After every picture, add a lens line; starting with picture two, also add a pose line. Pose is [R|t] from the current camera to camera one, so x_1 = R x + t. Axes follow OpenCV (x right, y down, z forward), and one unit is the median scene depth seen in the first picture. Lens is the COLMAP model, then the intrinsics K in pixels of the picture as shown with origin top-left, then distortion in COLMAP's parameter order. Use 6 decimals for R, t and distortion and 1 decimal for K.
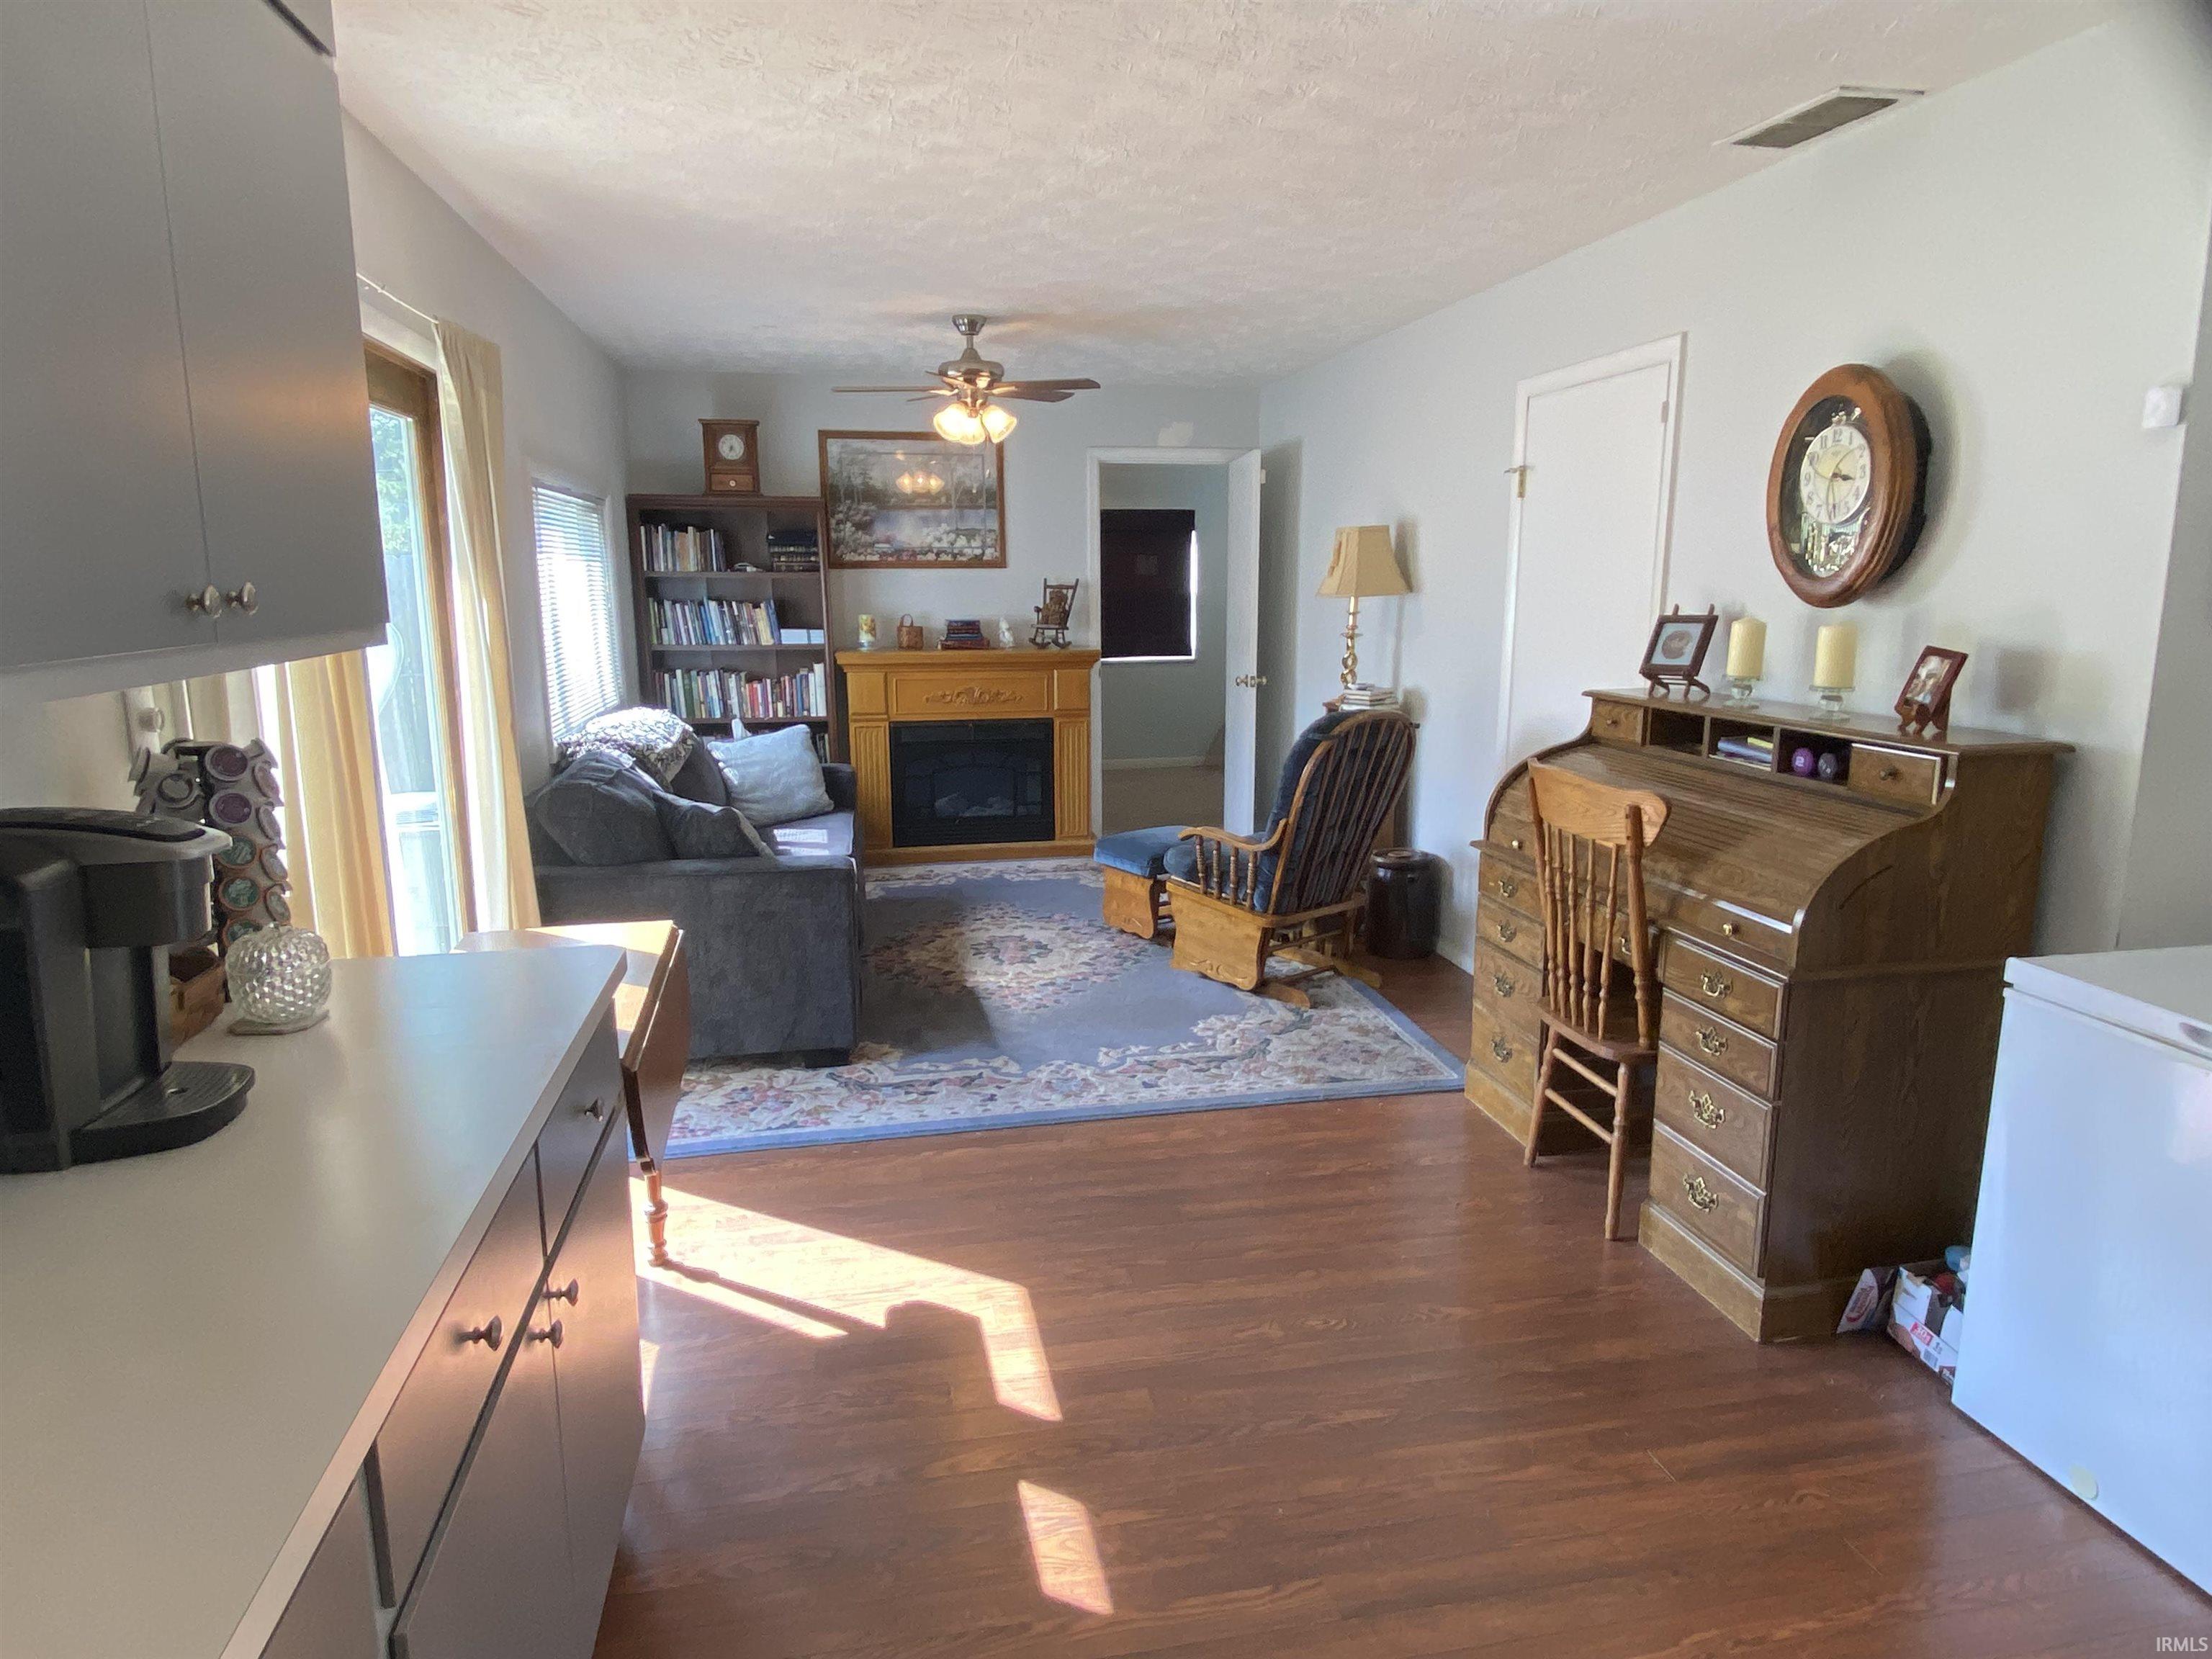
lens RADIAL K [[1312.0, 0, 1106.0], [0, 1312.0, 829.5], [0, 0, 1]] dist [0.100189, -0.123729]
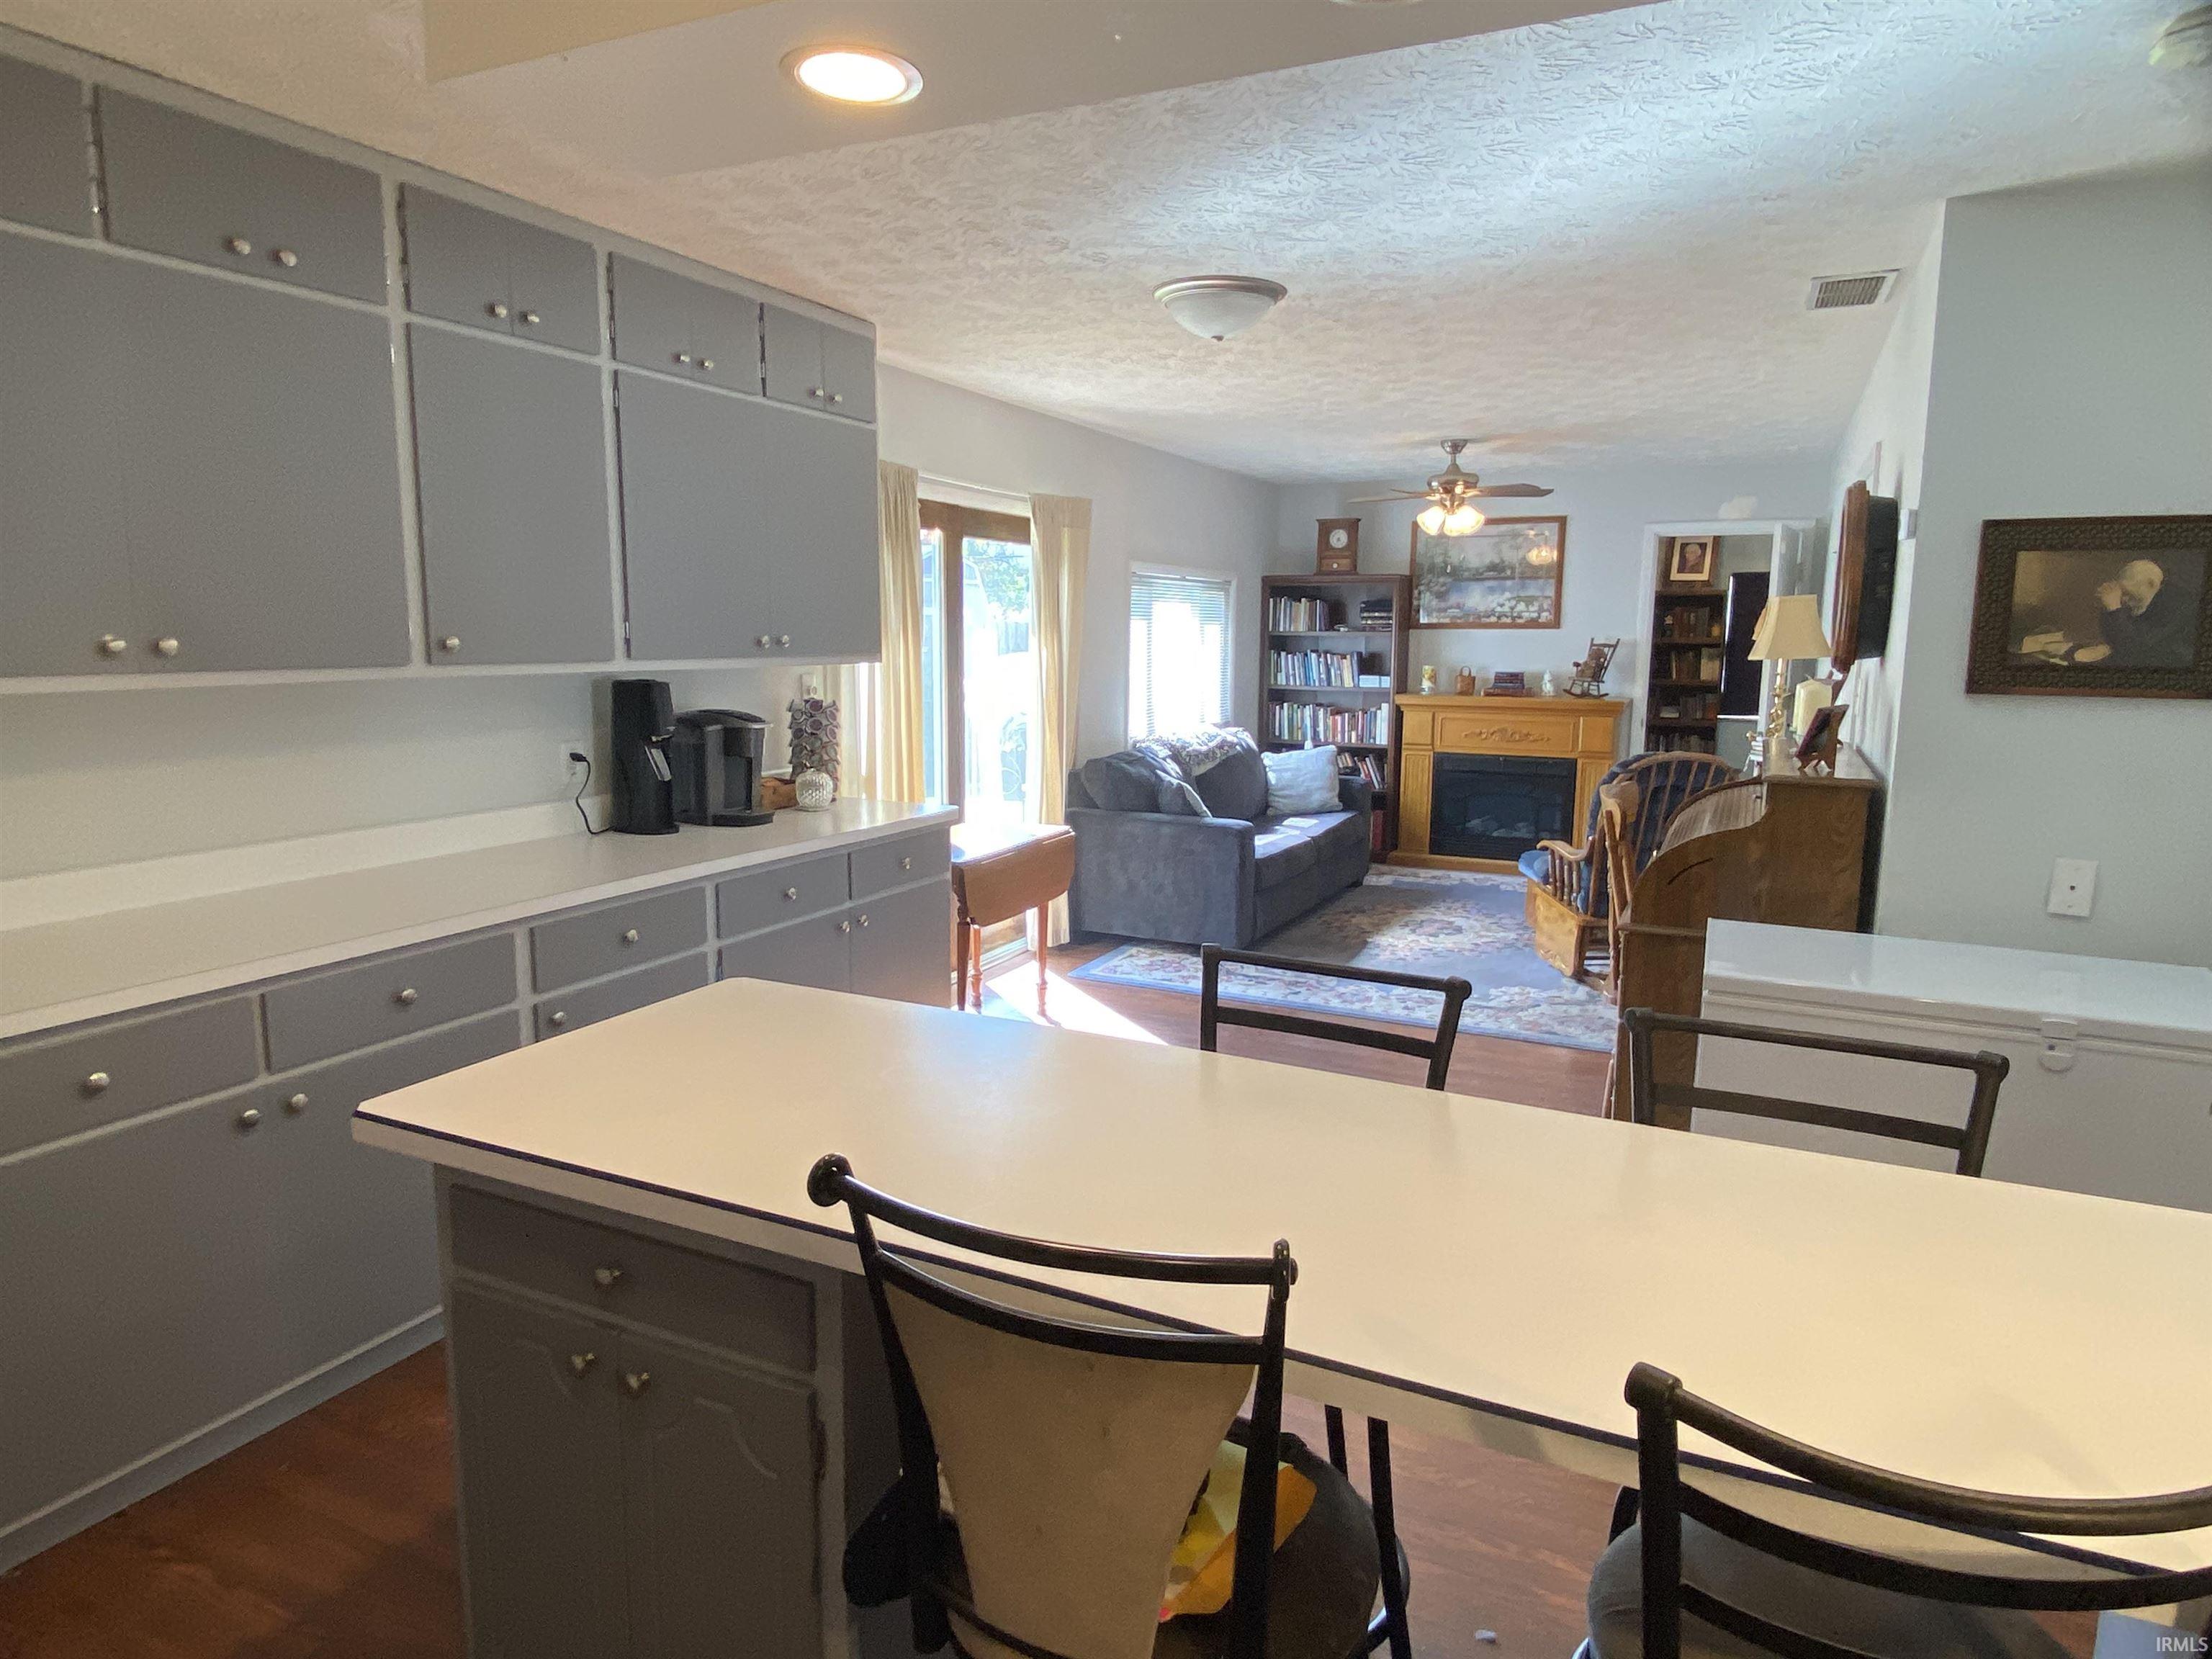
lens RADIAL K [[1312.0, 0, 1106.0], [0, 1312.0, 829.5], [0, 0, 1]] dist [0.100189, -0.123729]
pose [[0.797659, 0.103997, -0.594075, 0.346937], [-0.128355, 0.991727, 0.001269, 0.029508], [0.589293, 0.075241, 0.804409, -0.179347]]
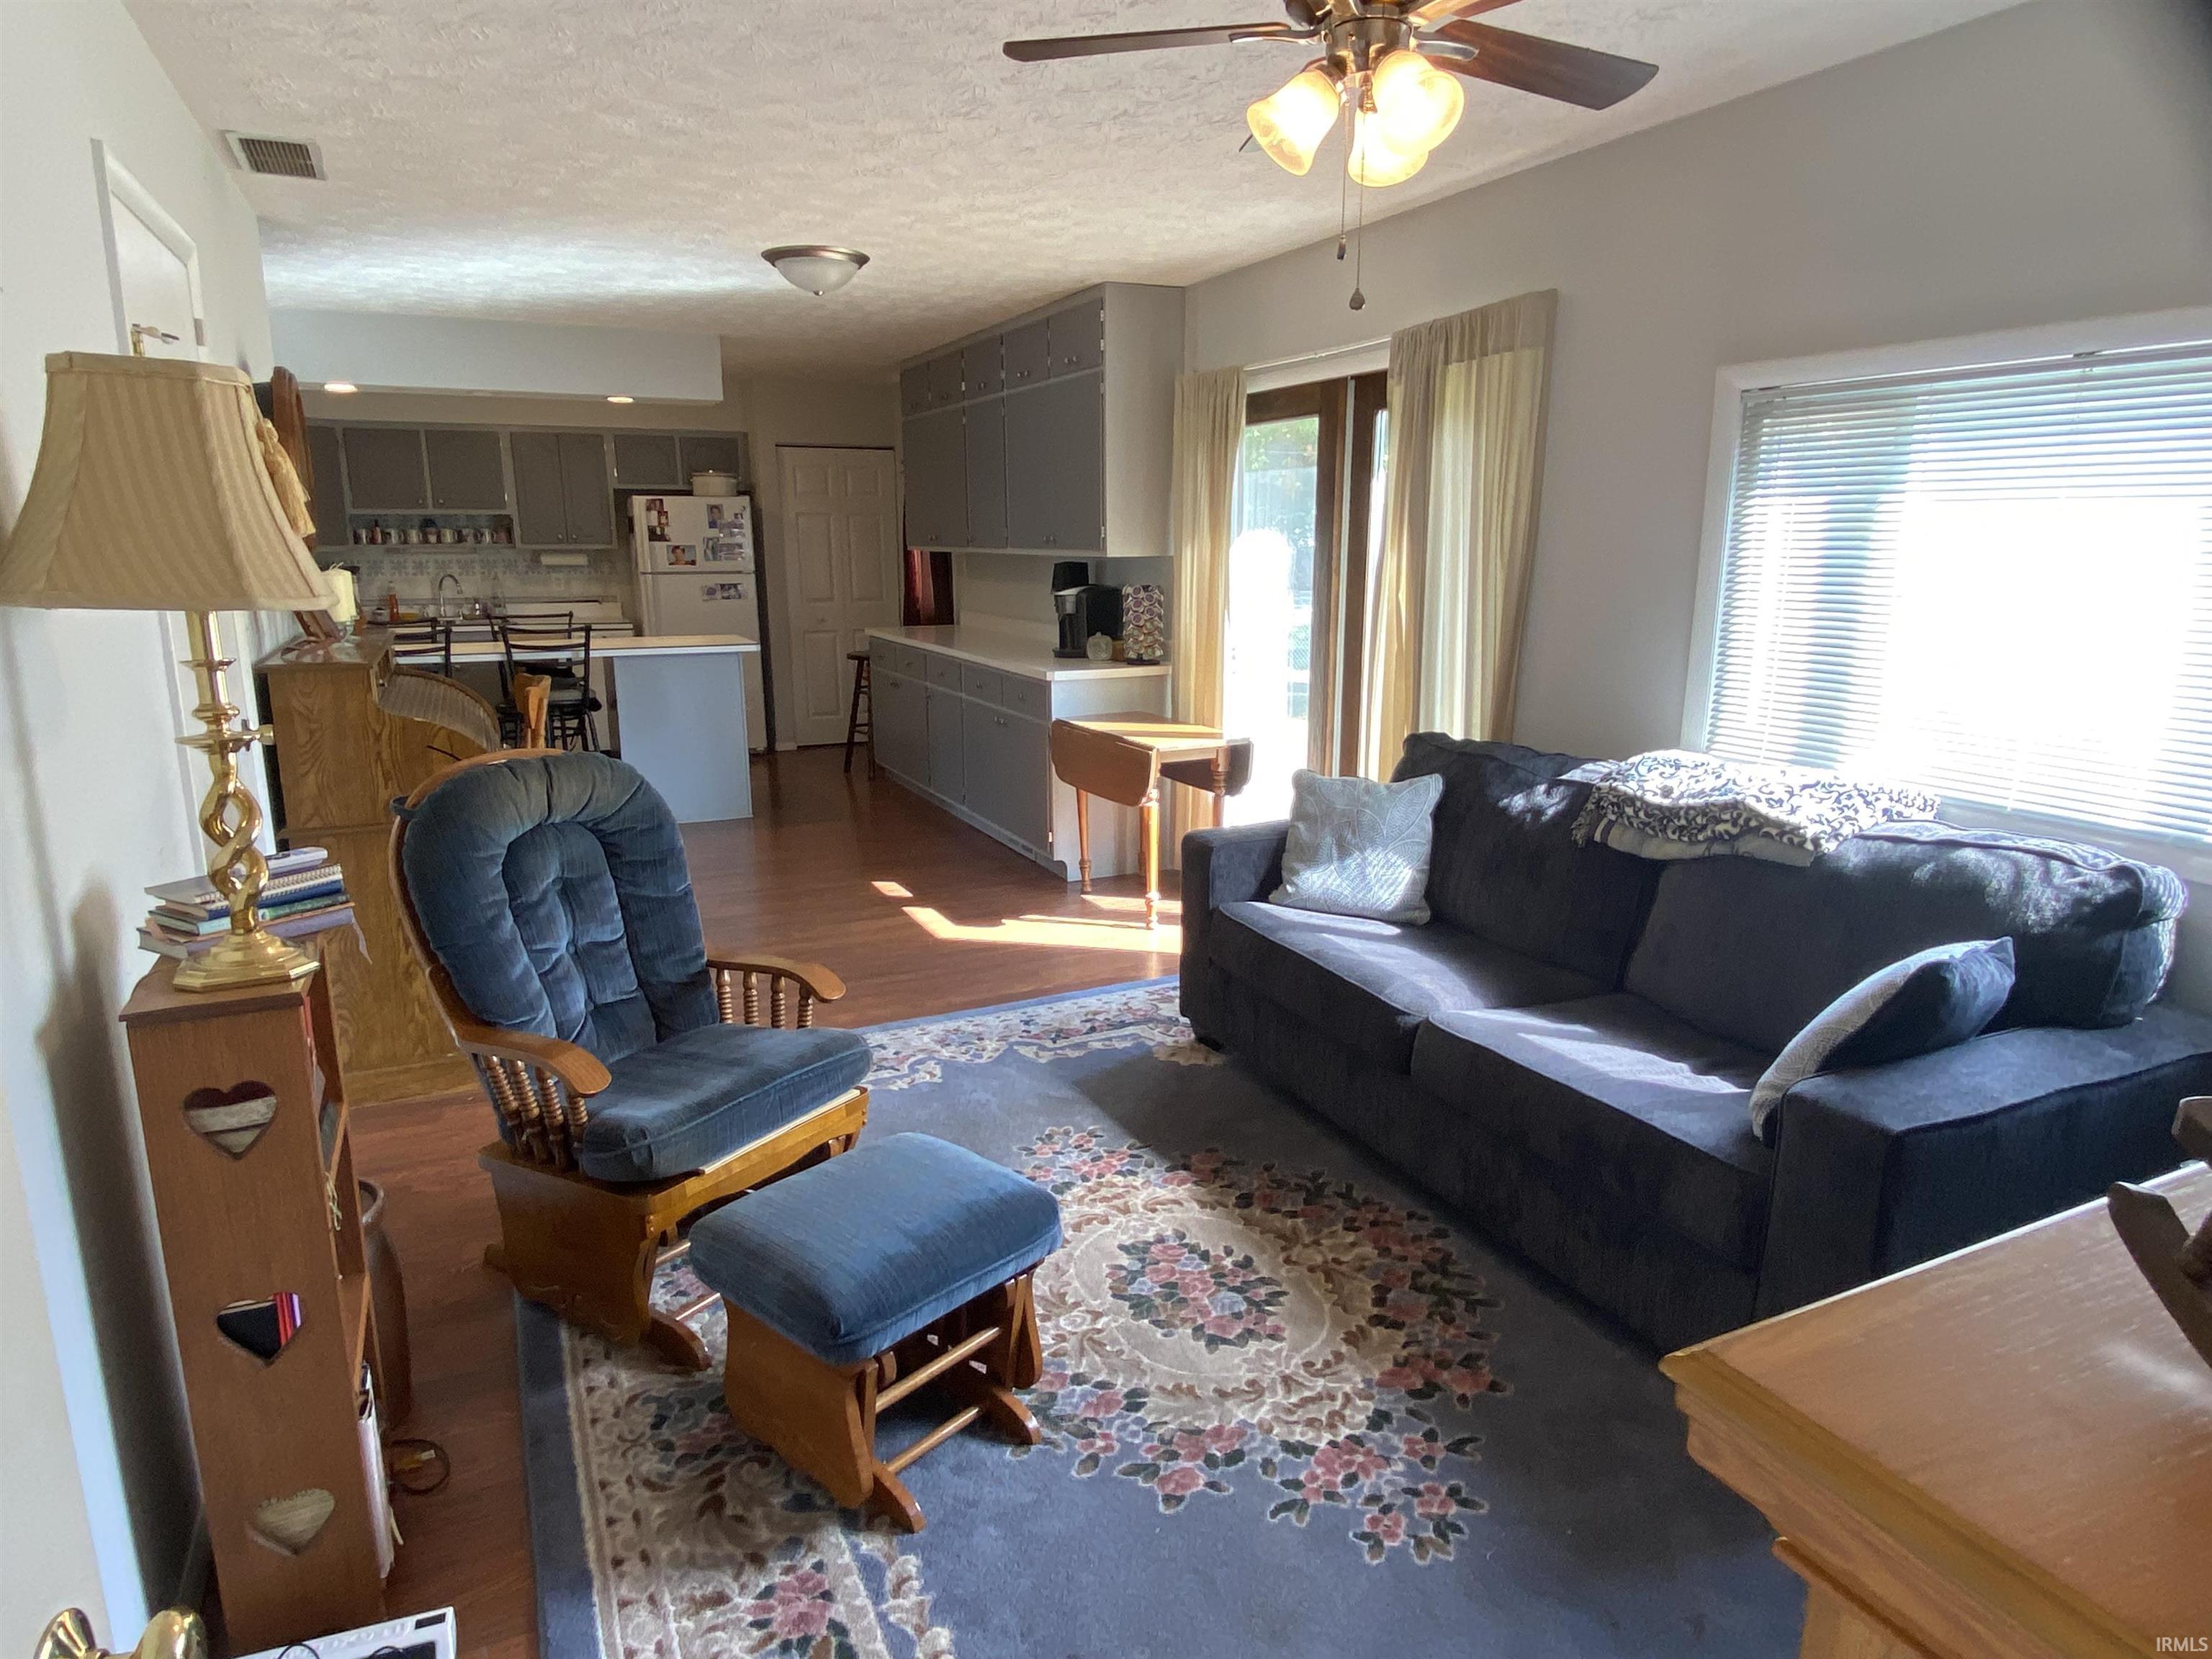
lens RADIAL K [[1312.0, 0, 1106.0], [0, 1312.0, 829.5], [0, 0, 1]] dist [0.100189, -0.123729]
pose [[-0.969815, 0.056777, -0.237141, 0.056525], [-0.042080, 0.918955, 0.392111, -0.214224], [0.240185, 0.390254, -0.888827, 1.123775]]
